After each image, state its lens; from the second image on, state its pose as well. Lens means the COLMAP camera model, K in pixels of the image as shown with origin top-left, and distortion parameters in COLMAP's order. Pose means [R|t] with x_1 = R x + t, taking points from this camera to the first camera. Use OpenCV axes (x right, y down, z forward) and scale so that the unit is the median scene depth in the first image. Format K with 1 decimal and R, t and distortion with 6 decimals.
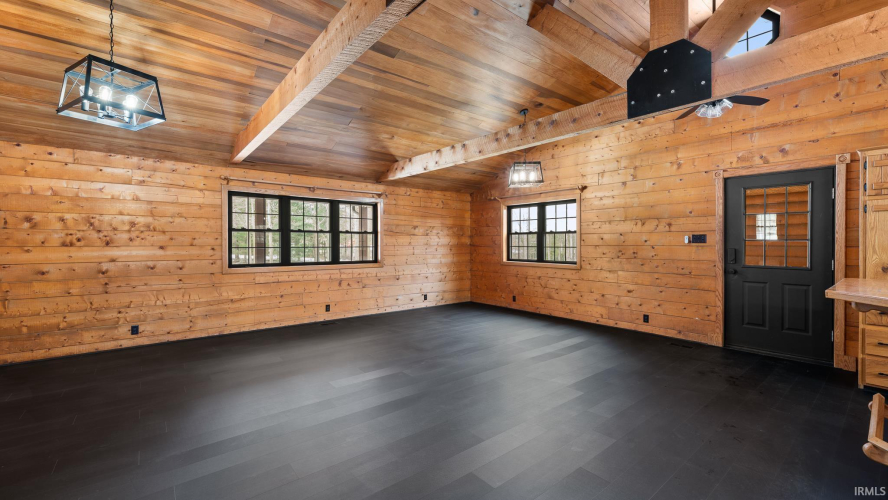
lens RADIAL K [[367.0, 0, 446.1], [0, 367.0, 244.7], [0, 0, 1]] dist [-0.001888, -0.000016]
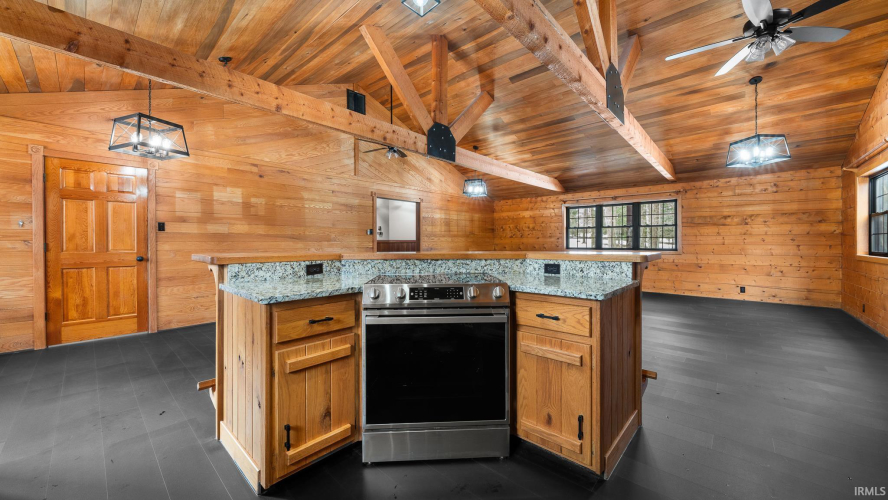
lens RADIAL K [[332.6, 0, 443.6], [0, 332.6, 246.2], [0, 0, 1]] dist [0.001039, 0.000083]
pose [[0.148742, 0.010735, -0.988818, 0.970631], [-0.002836, 0.999942, 0.010430, 0.033694], [0.988872, 0.001253, 0.148764, 0.150705]]
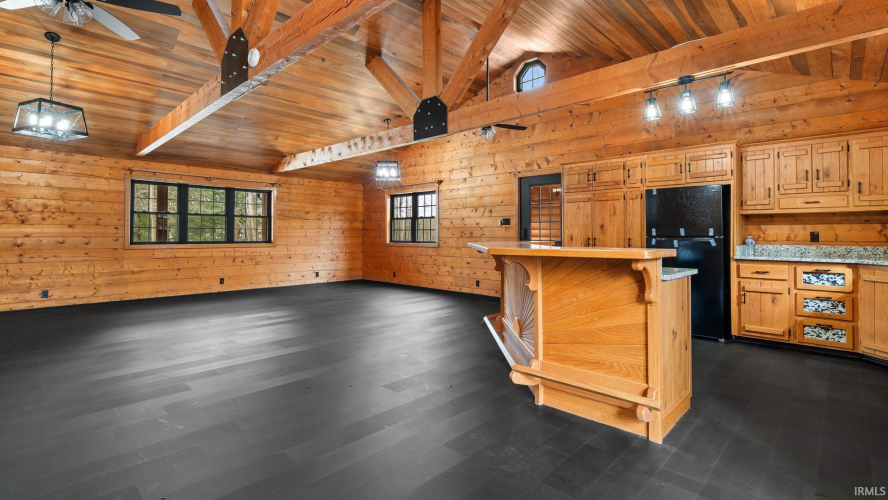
lens RADIAL K [[409.5, 0, 441.9], [0, 409.5, 225.4], [0, 0, 1]] dist [0.000070, -0.000645]
pose [[0.992860, 0.005396, 0.119165, 0.249529], [-0.002239, 0.999643, -0.026607, 0.035185], [-0.119266, 0.026150, 0.992518, -0.435052]]
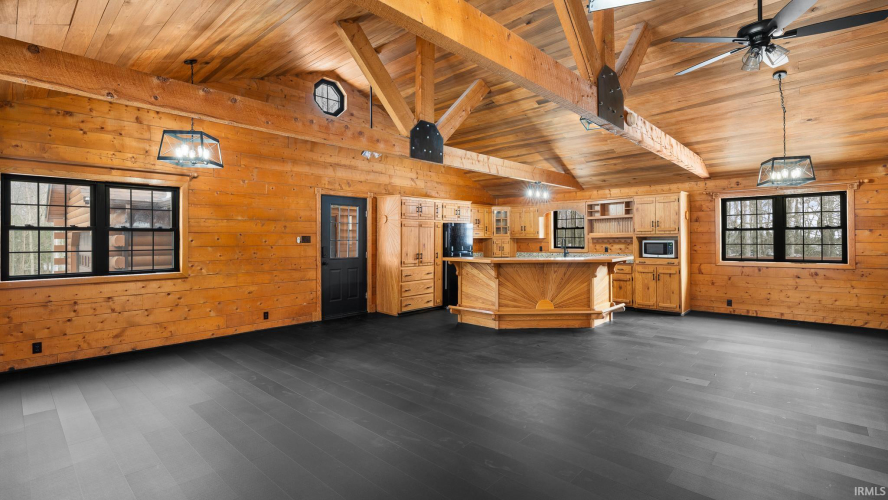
lens RADIAL K [[409.5, 0, 440.3], [0, 409.5, 241.4], [0, 0, 1]] dist [0.000070, -0.000645]
pose [[-0.131774, -0.002580, 0.991276, -0.687957], [0.011616, 0.999924, 0.004146, -0.009184], [-0.991212, 0.012061, -0.131734, 0.669746]]
